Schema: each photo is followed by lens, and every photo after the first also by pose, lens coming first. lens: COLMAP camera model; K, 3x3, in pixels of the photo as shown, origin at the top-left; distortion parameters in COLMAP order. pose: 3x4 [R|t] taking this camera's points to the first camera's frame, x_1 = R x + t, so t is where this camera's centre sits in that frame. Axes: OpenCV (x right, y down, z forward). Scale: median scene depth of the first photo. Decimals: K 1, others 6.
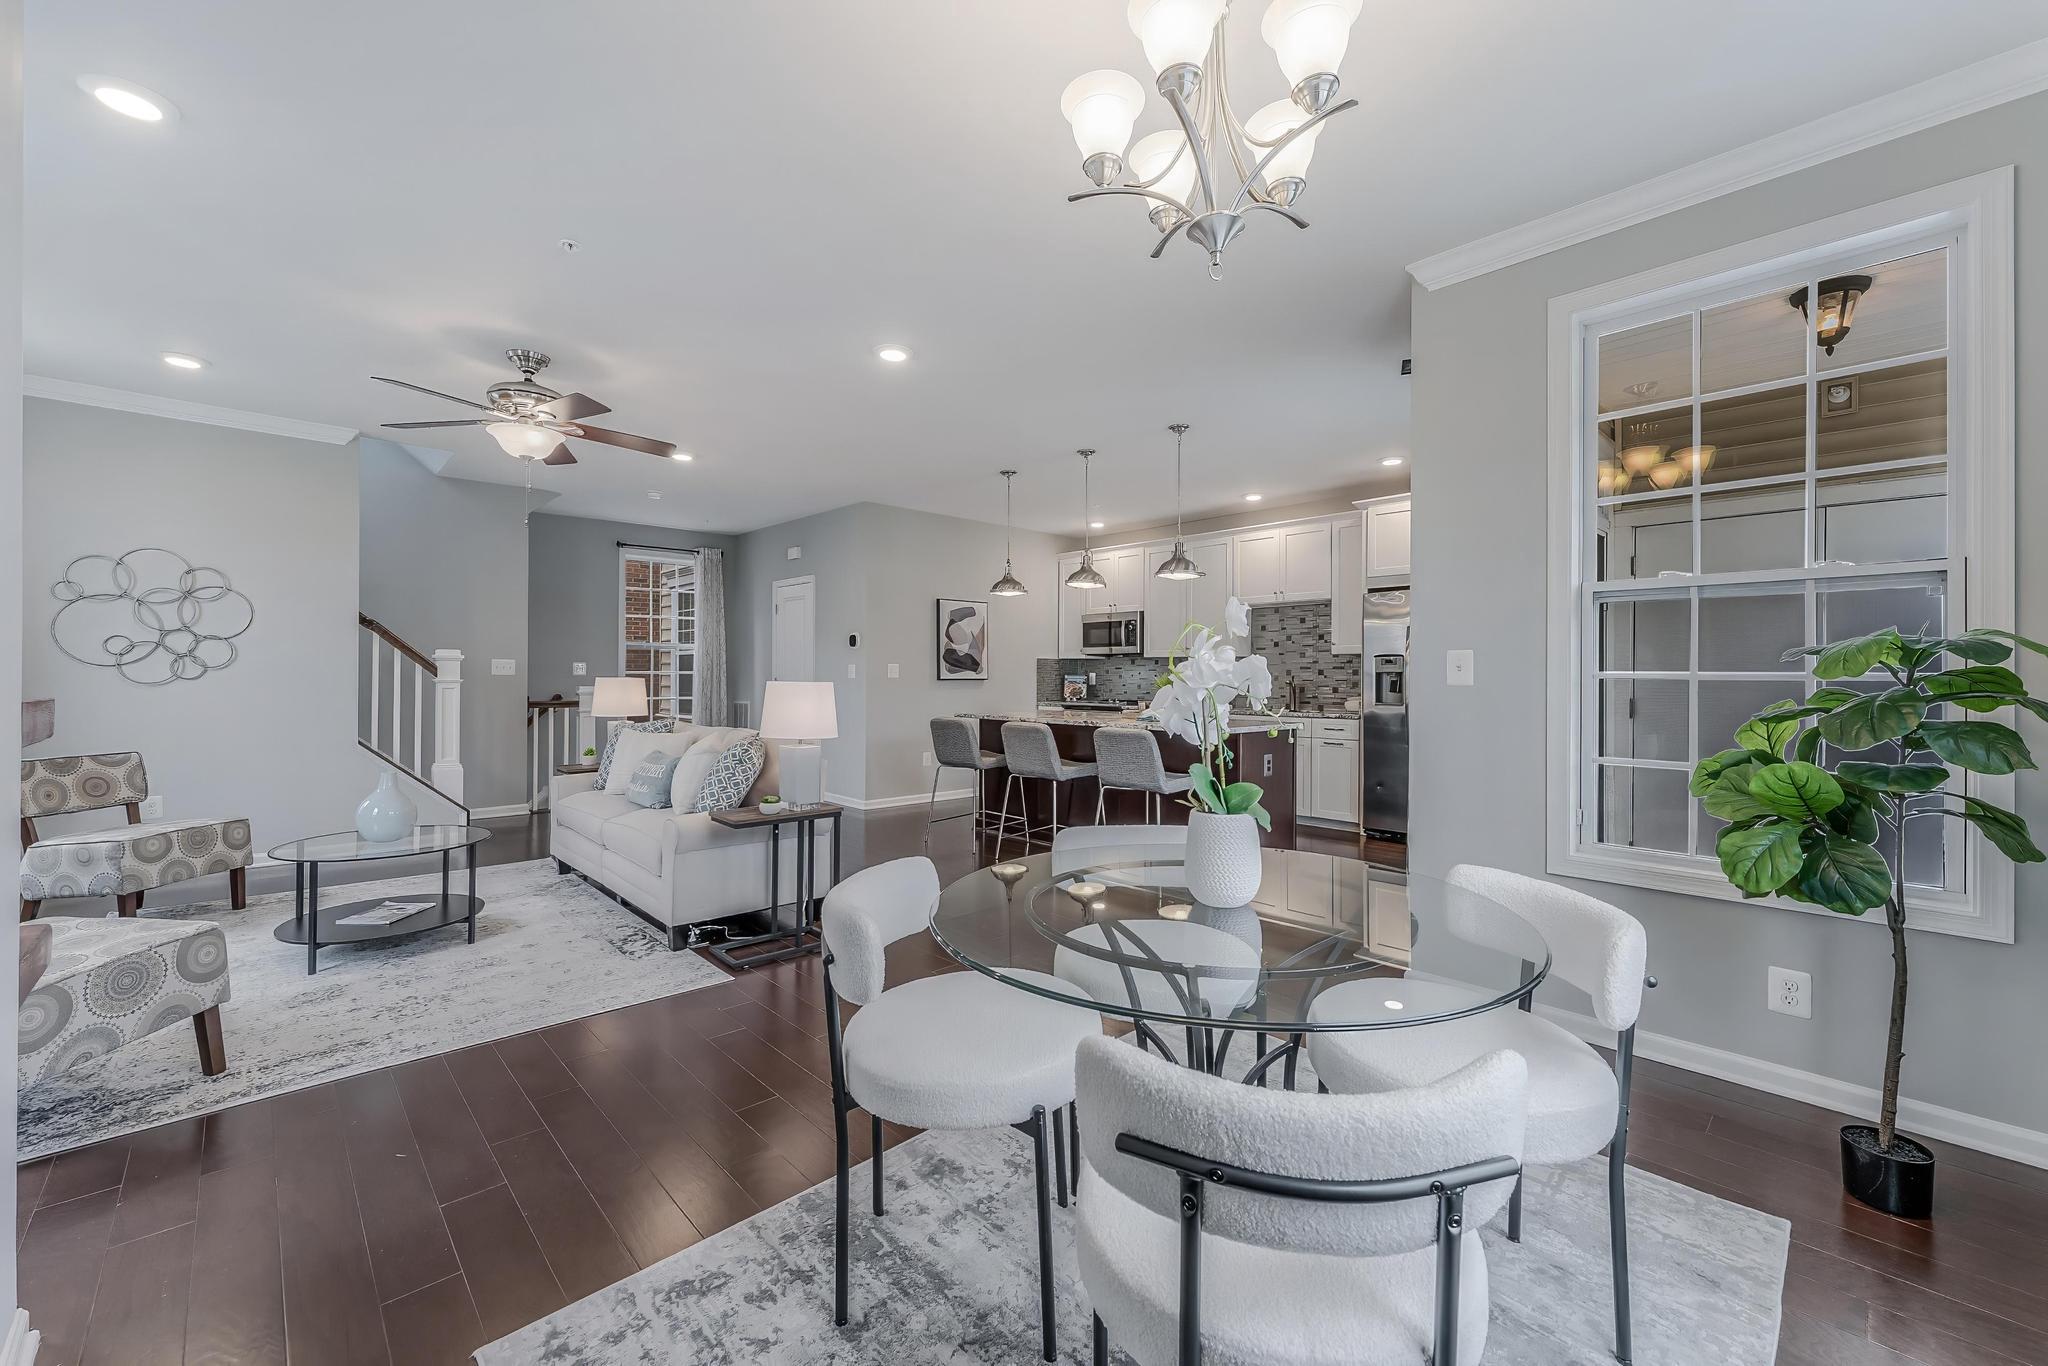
lens RADIAL K [[827.4, 0, 1033.7], [0, 827.4, 674.4], [0, 0, 1]] dist [0.002400, -0.001362]
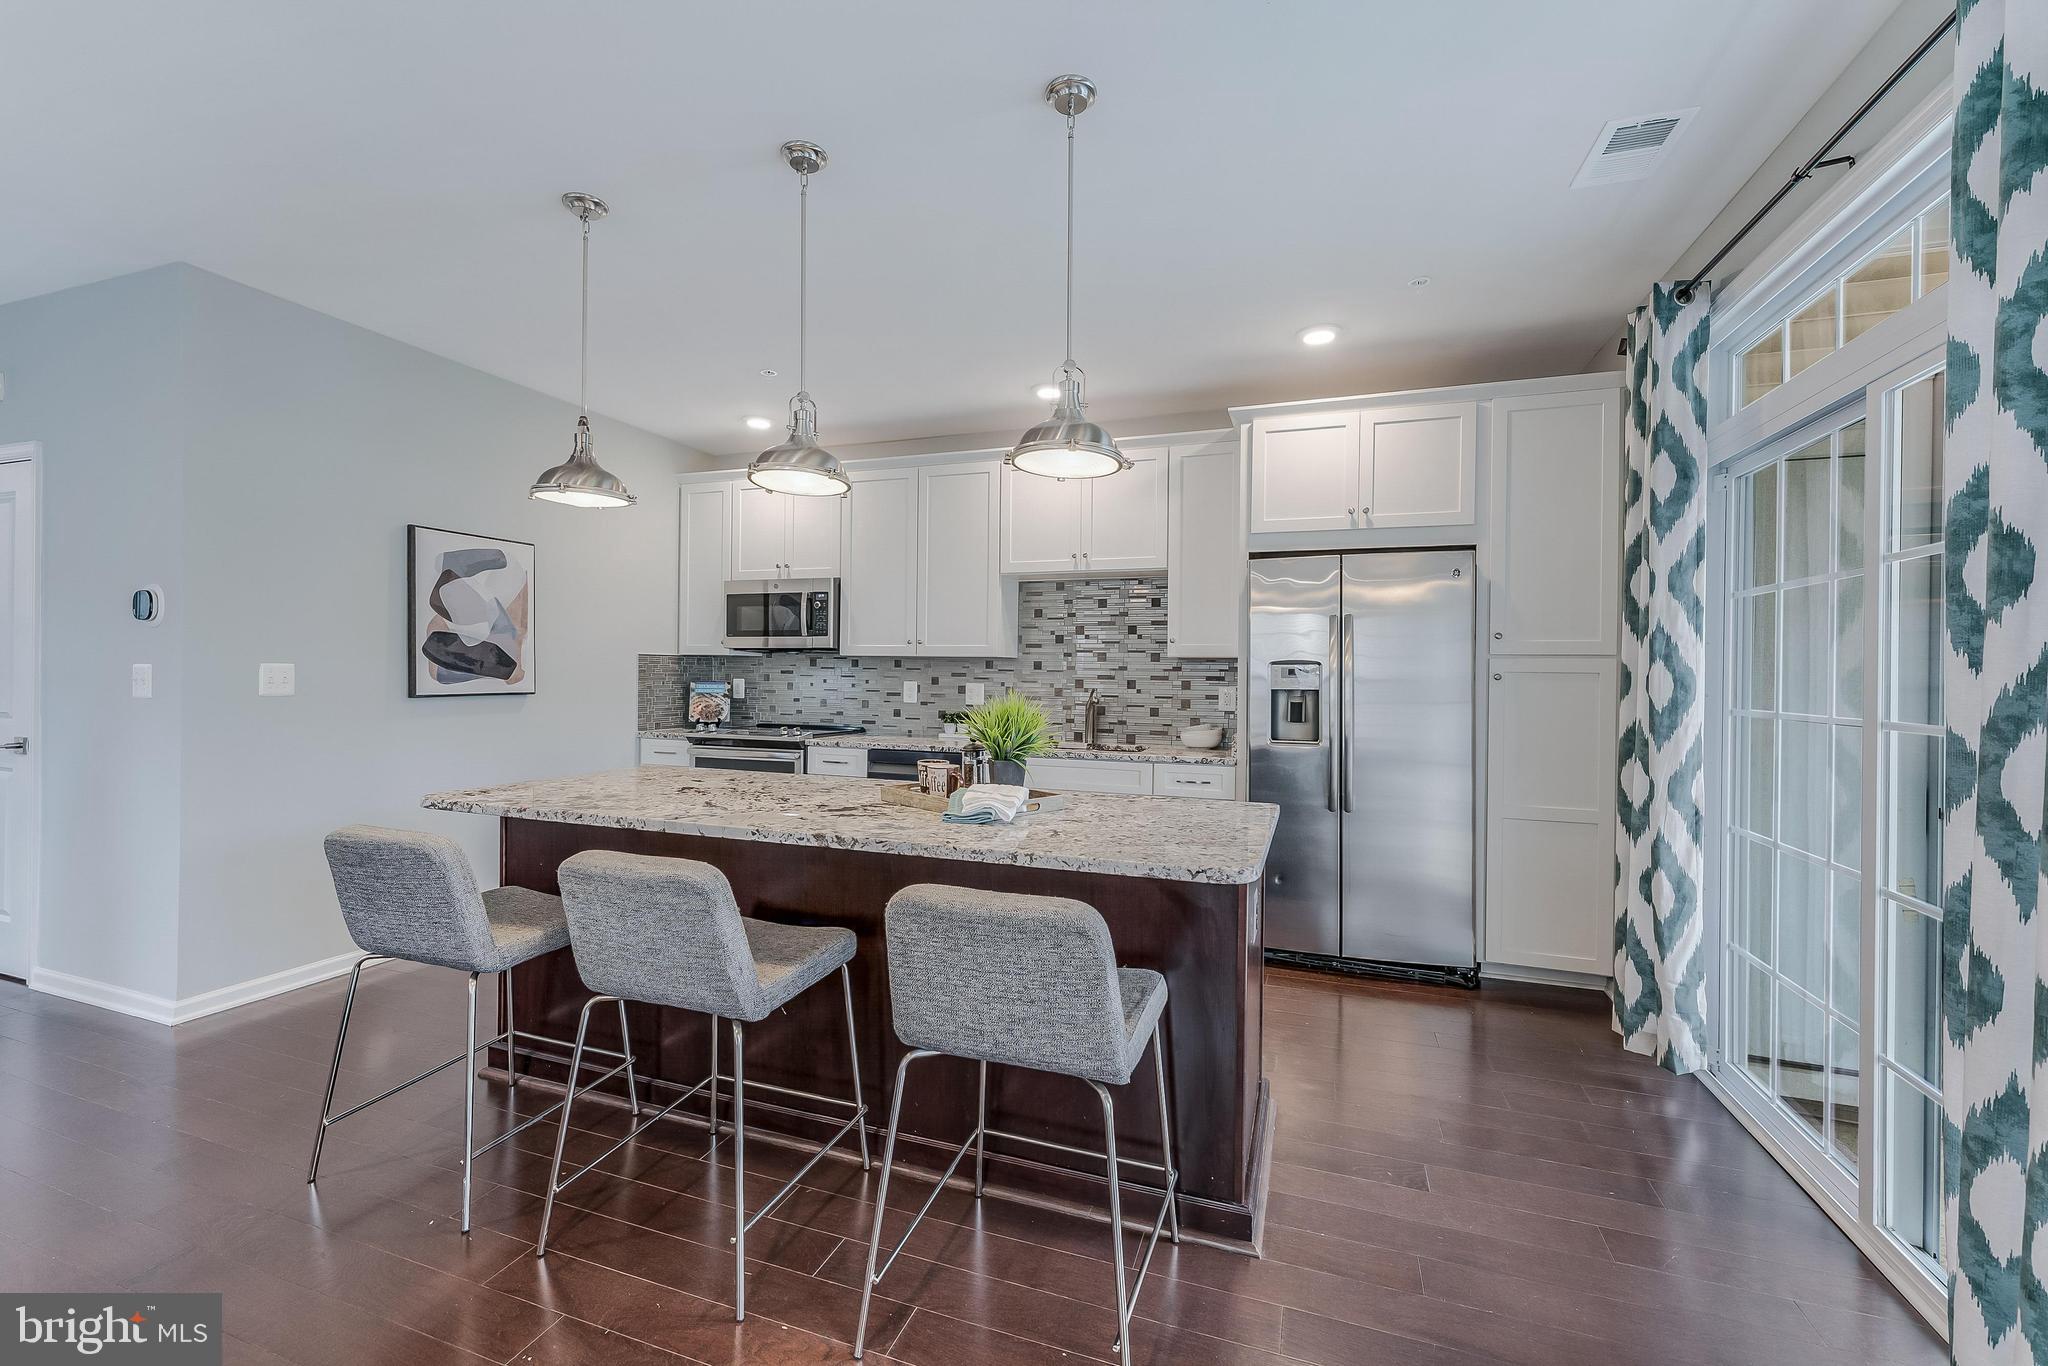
lens RADIAL K [[827.4, 0, 1033.5], [0, 827.4, 672.4], [0, 0, 1]] dist [0.002400, -0.001362]
pose [[0.889497, 0.006365, 0.456896, -0.019067], [-0.009377, 0.999947, 0.004325, -0.016058], [-0.456844, -0.008132, 0.889510, 0.521718]]
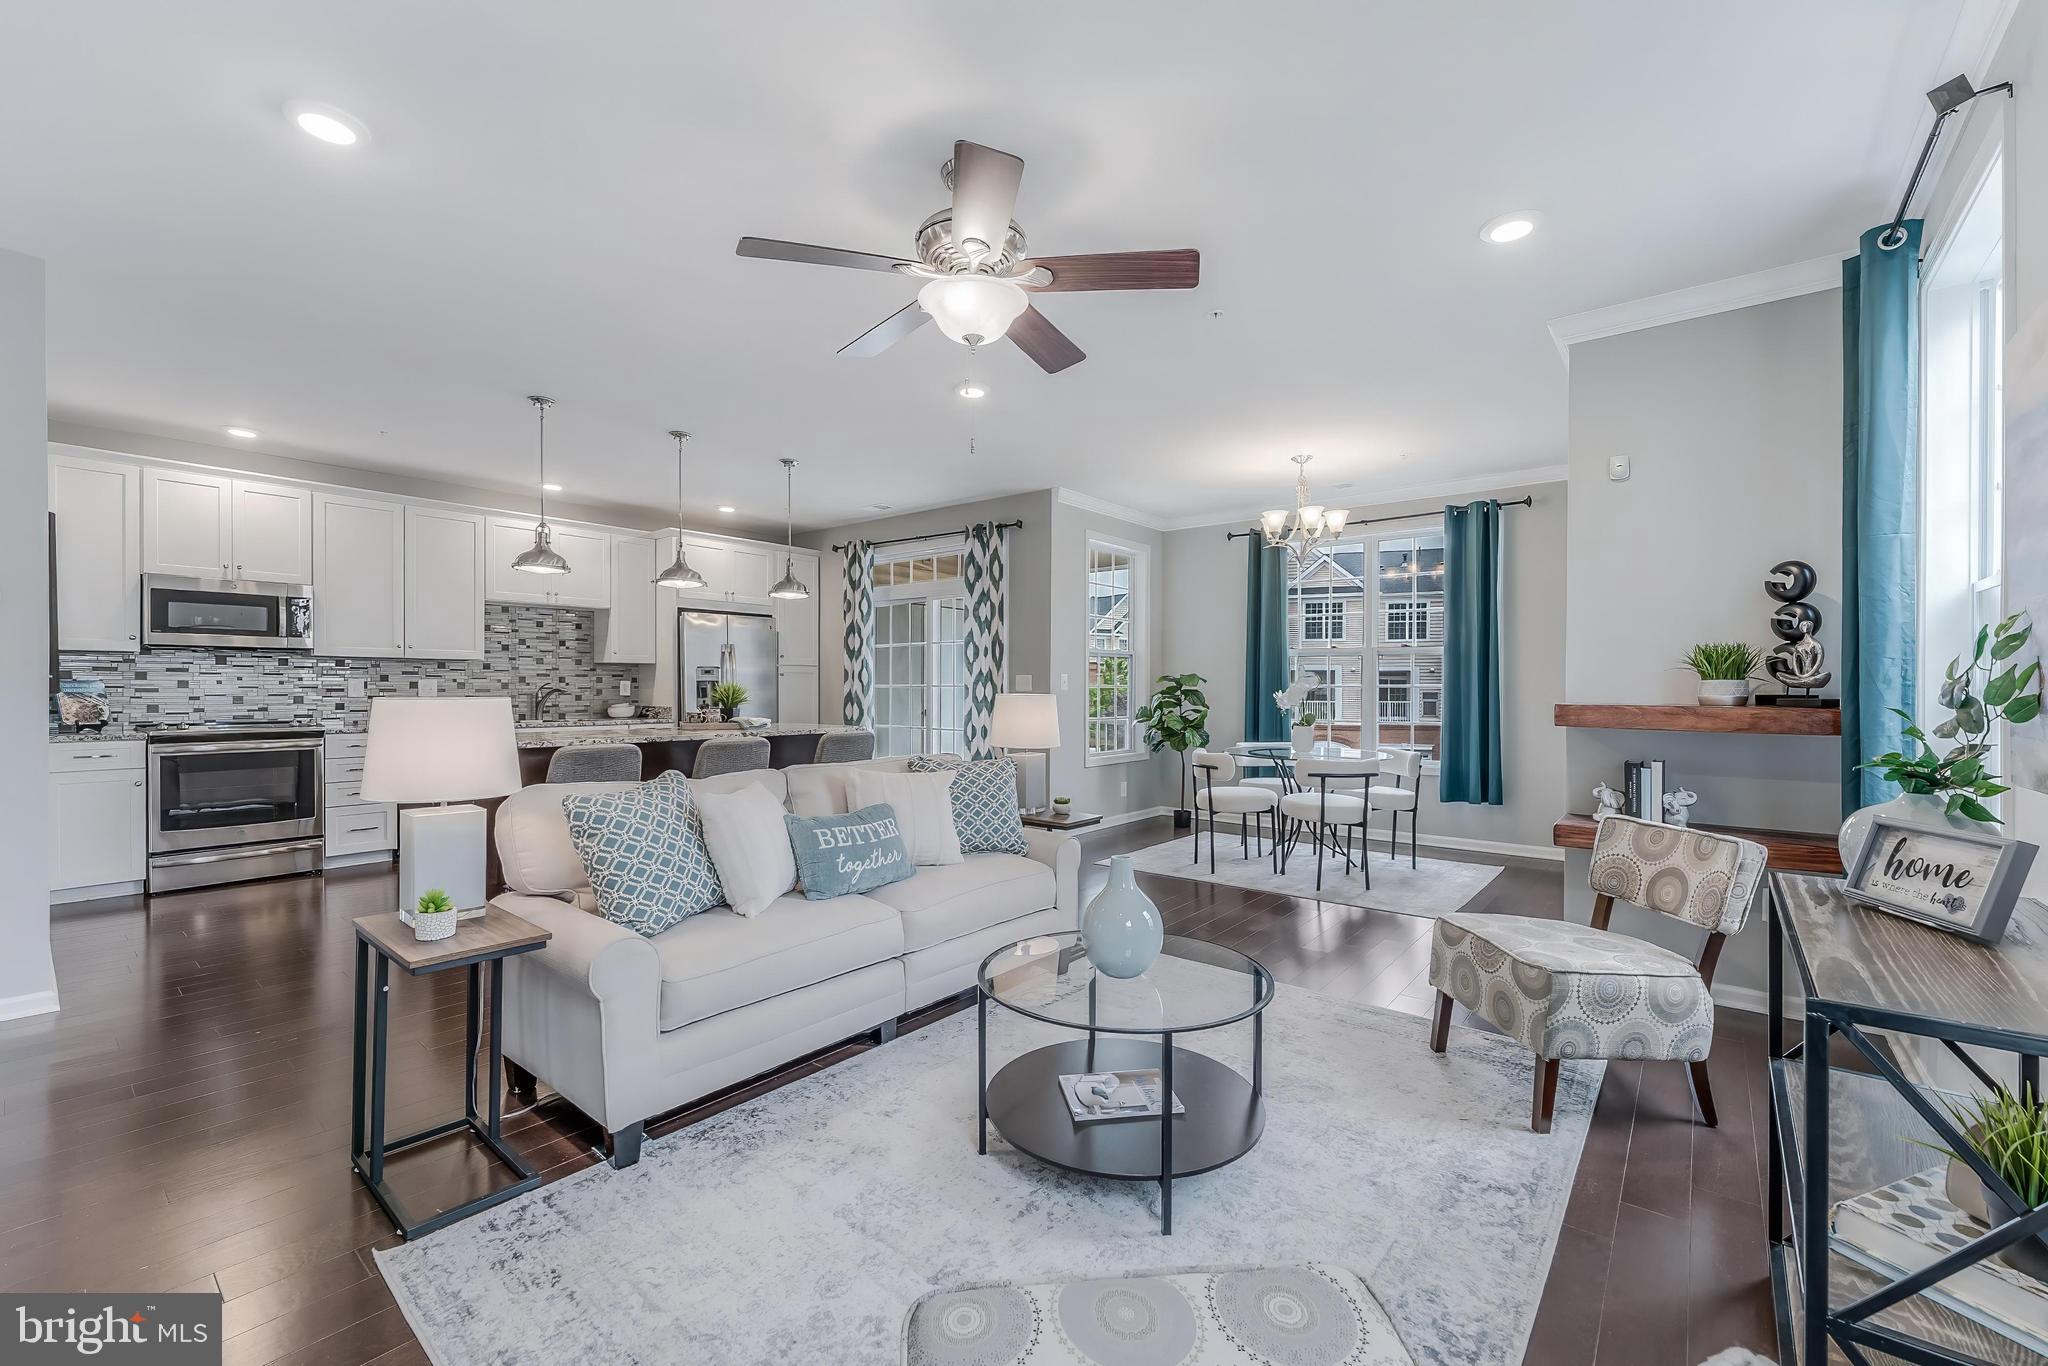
lens RADIAL K [[827.4, 0, 1034.5], [0, 827.4, 690.4], [0, 0, 1]] dist [0.002400, -0.001362]
pose [[-0.132380, -0.009410, 0.991154, -0.780215], [-0.007213, 0.999938, 0.008530, -0.002934], [-0.991173, -0.006020, -0.132440, 0.657538]]
